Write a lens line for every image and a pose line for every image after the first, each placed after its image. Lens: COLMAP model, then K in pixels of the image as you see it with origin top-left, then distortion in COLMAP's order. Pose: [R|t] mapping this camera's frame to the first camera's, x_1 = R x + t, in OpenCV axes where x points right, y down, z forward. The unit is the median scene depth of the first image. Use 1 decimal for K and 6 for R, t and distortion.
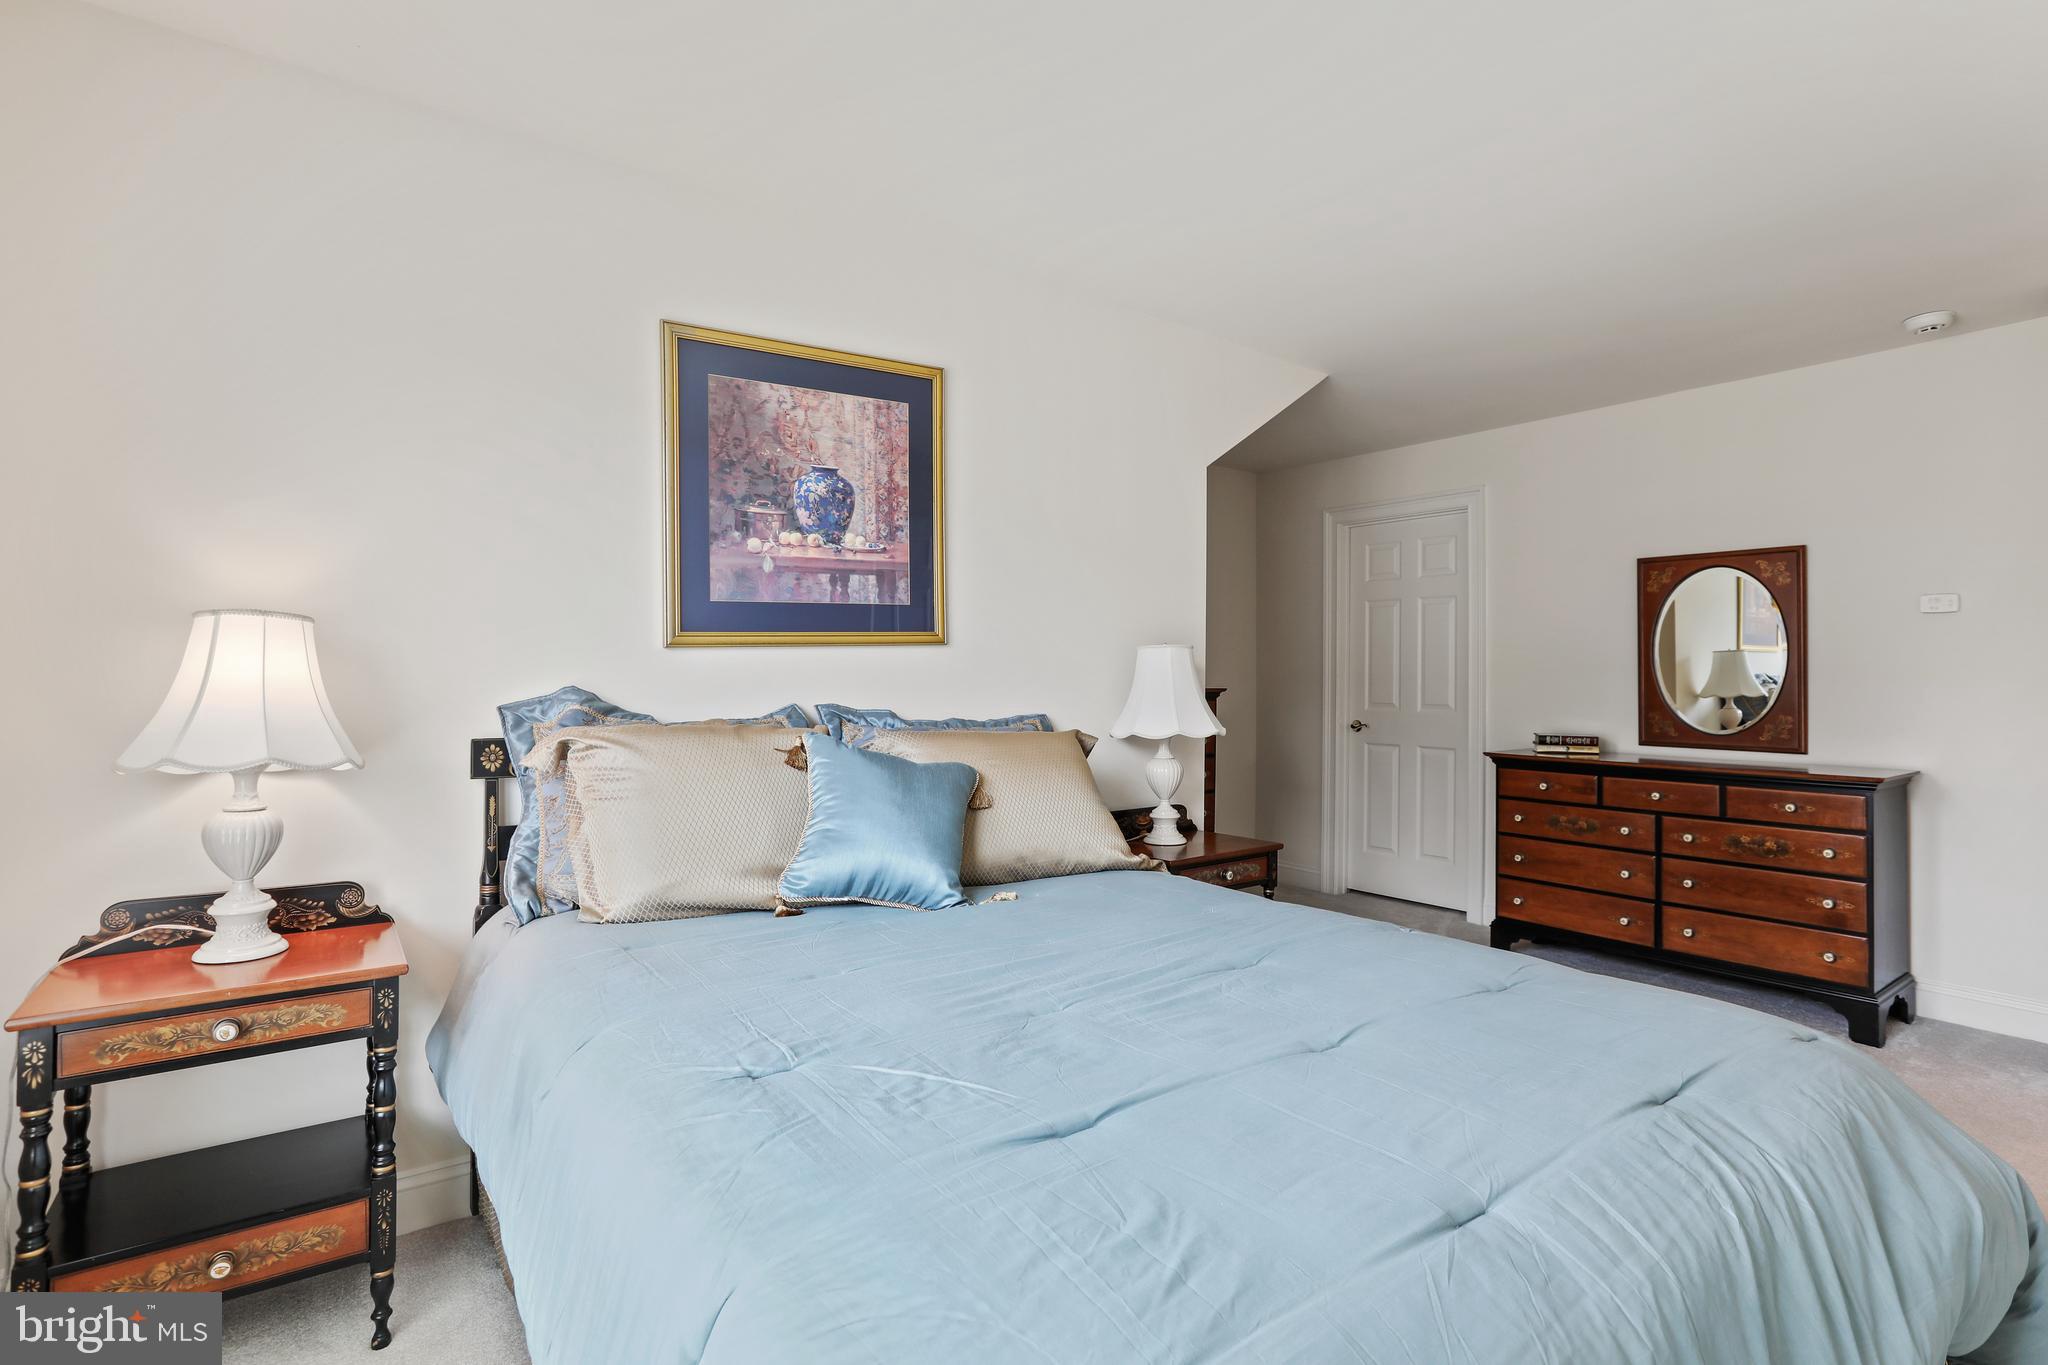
lens RADIAL K [[979.0, 0, 1023.3], [0, 979.0, 685.3], [0, 0, 1]] dist [-0.038087, 0.018335]
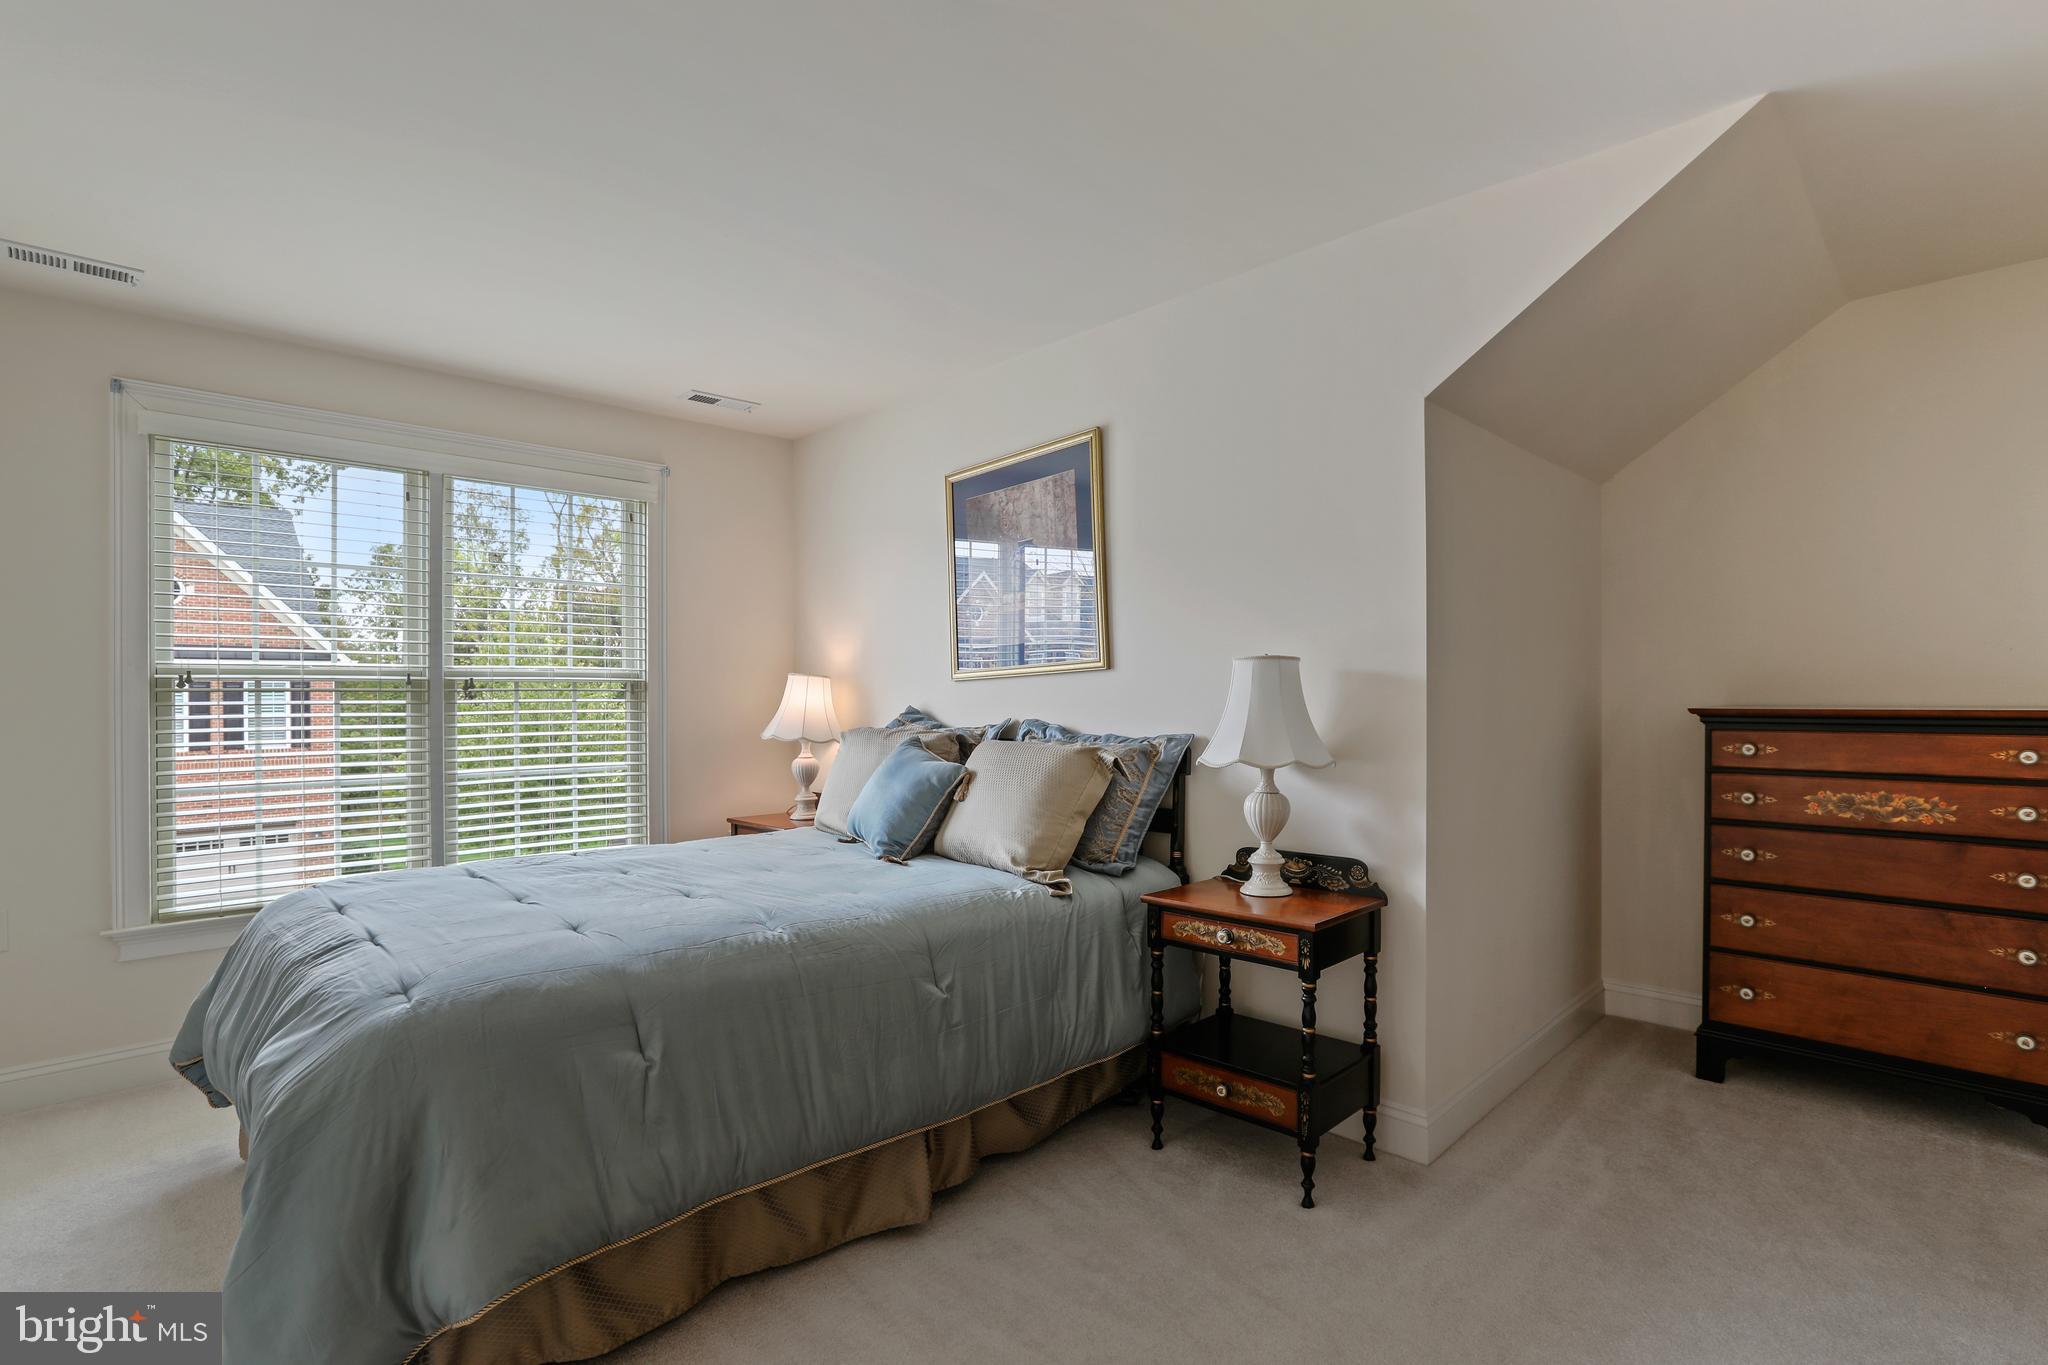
lens RADIAL K [[928.0, 0, 1018.0], [0, 928.0, 695.7], [0, 0, 1]] dist [-0.040693, 0.015292]
pose [[0.199383, -0.013036, -0.979835, 0.522636], [0.000409, 0.999913, -0.013220, 0.001281], [0.979922, 0.002235, 0.199371, 0.381419]]
